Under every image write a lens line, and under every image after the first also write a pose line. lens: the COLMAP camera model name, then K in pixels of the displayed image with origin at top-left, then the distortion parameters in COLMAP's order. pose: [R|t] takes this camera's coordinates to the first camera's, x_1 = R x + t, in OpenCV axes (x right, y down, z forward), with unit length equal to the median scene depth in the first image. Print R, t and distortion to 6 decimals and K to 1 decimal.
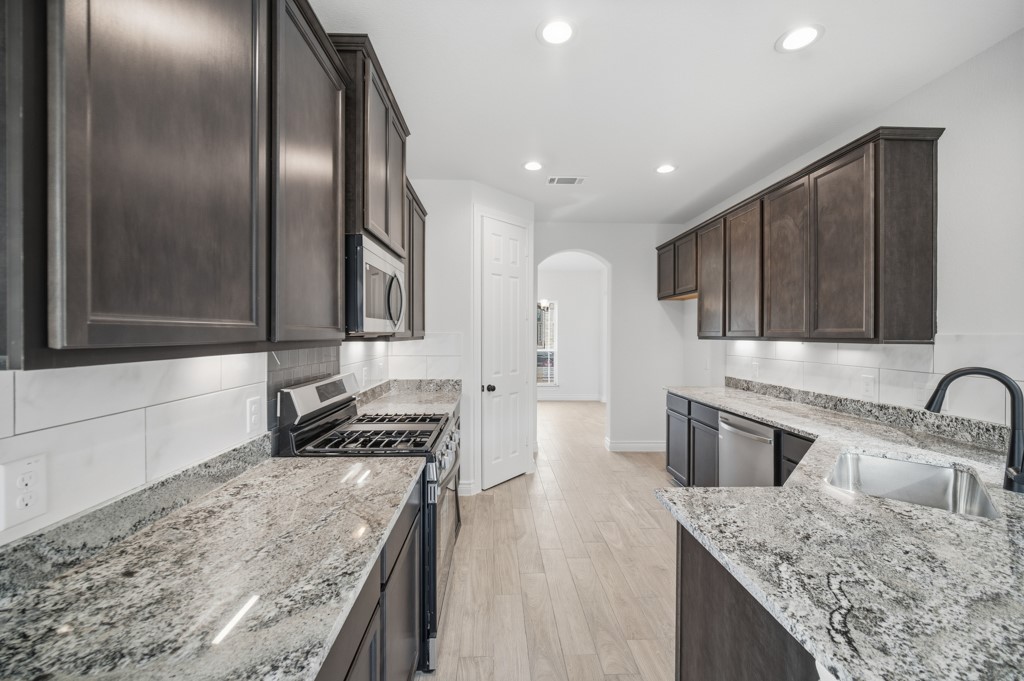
lens RADIAL K [[410.1, 0, 510.9], [0, 410.1, 340.9], [0, 0, 1]] dist [-0.002653, 0.000015]
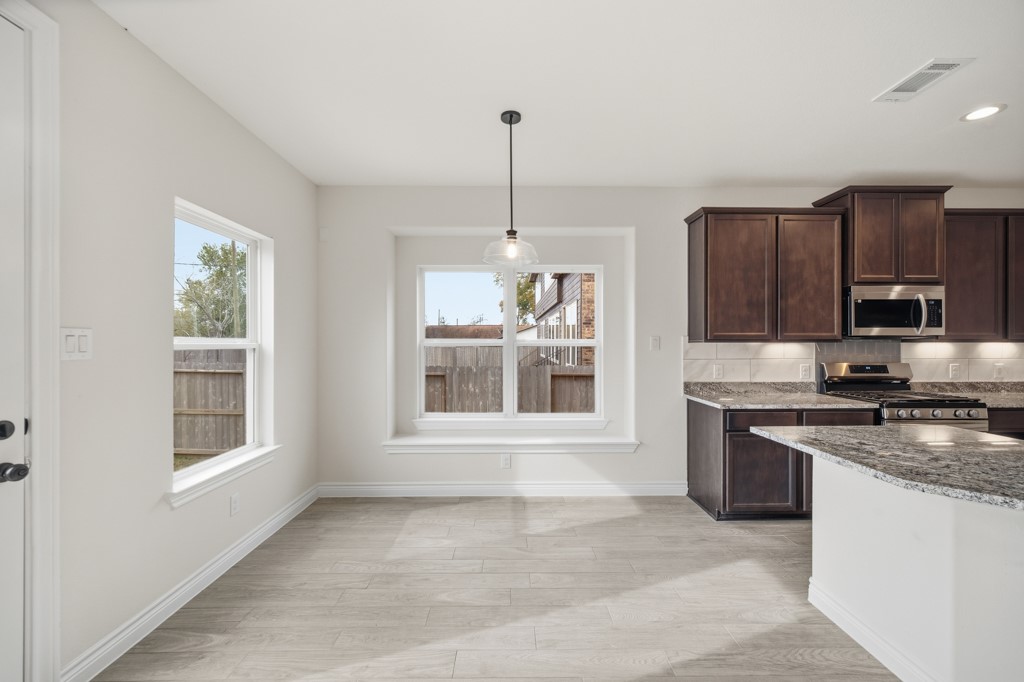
lens RADIAL K [[410.1, 0, 510.9], [0, 410.1, 341.4], [0, 0, 1]] dist [-0.002653, 0.000015]
pose [[-0.035057, -0.005378, -0.999371, 1.751889], [-0.013939, 0.999891, -0.004892, 0.042953], [0.999288, 0.013758, -0.035129, -0.589266]]
